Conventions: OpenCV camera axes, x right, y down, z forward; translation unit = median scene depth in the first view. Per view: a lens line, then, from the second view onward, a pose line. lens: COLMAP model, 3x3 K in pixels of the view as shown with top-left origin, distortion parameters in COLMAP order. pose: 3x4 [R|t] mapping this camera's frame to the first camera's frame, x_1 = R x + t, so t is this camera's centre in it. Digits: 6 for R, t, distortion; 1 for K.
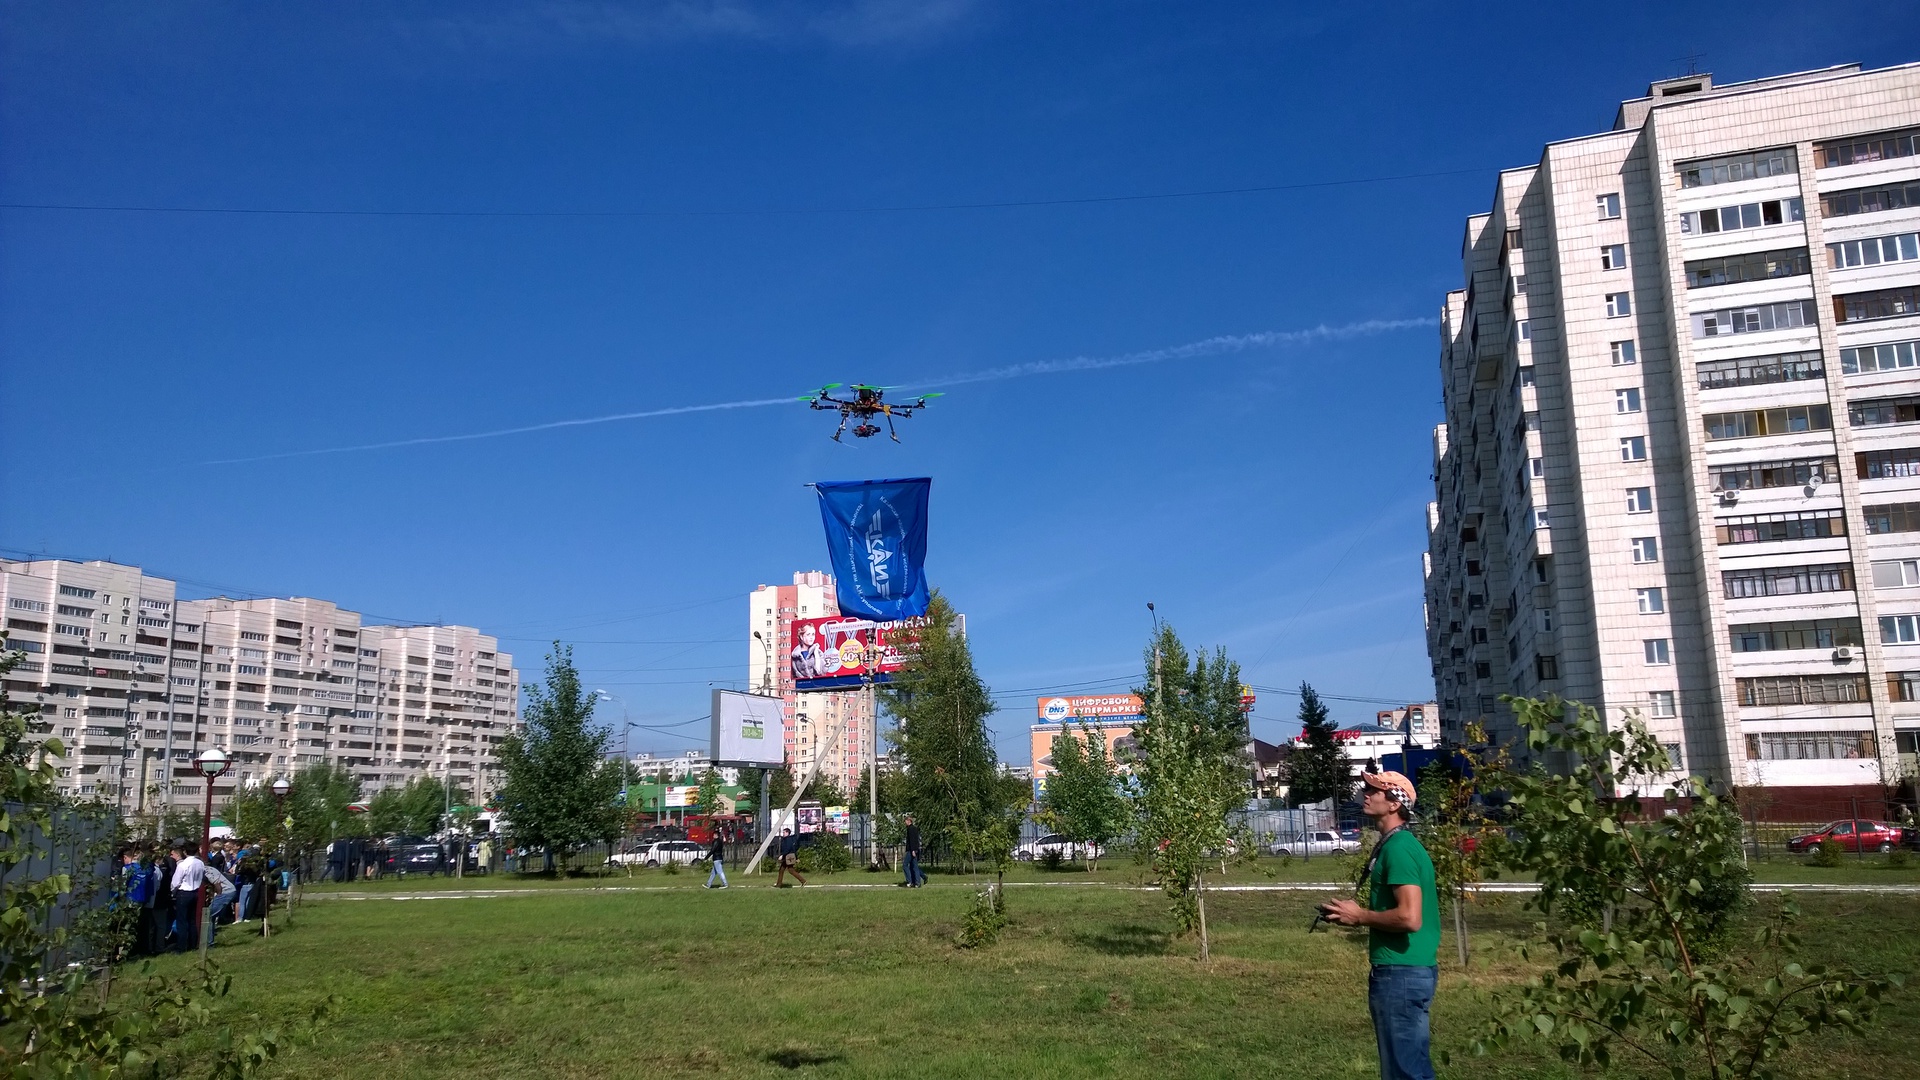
lens RADIAL K [[1444.6, 0, 988.6], [0, 1444.6, 542.0], [0, 0, 1]] dist [0.070644, -0.023924]
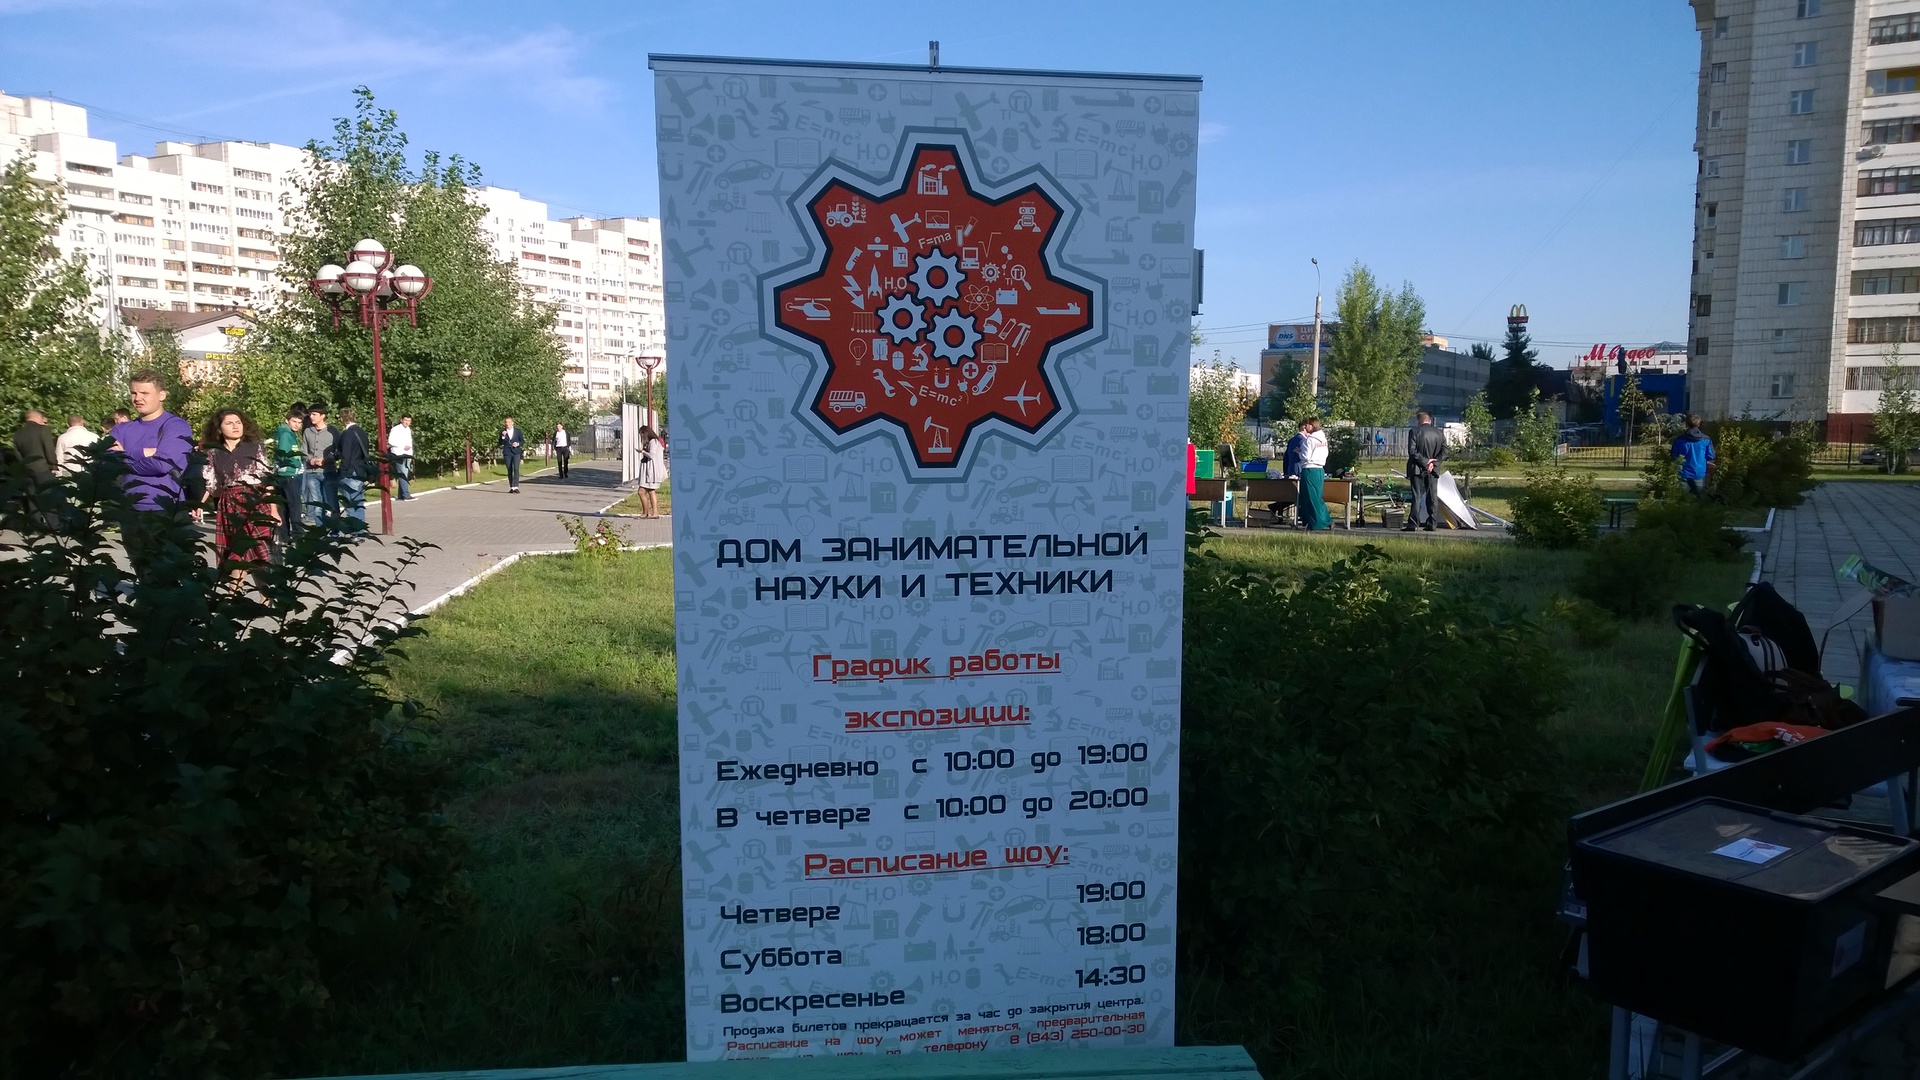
lens RADIAL K [[1444.6, 0, 955.1], [0, 1444.6, 556.1], [0, 0, 1]] dist [0.070644, -0.023924]
pose [[0.974400, 0.047701, -0.219702, 0.091231], [0.014322, 0.962077, 0.272402, -0.050466], [0.224364, -0.268575, 0.936765, -0.266480]]
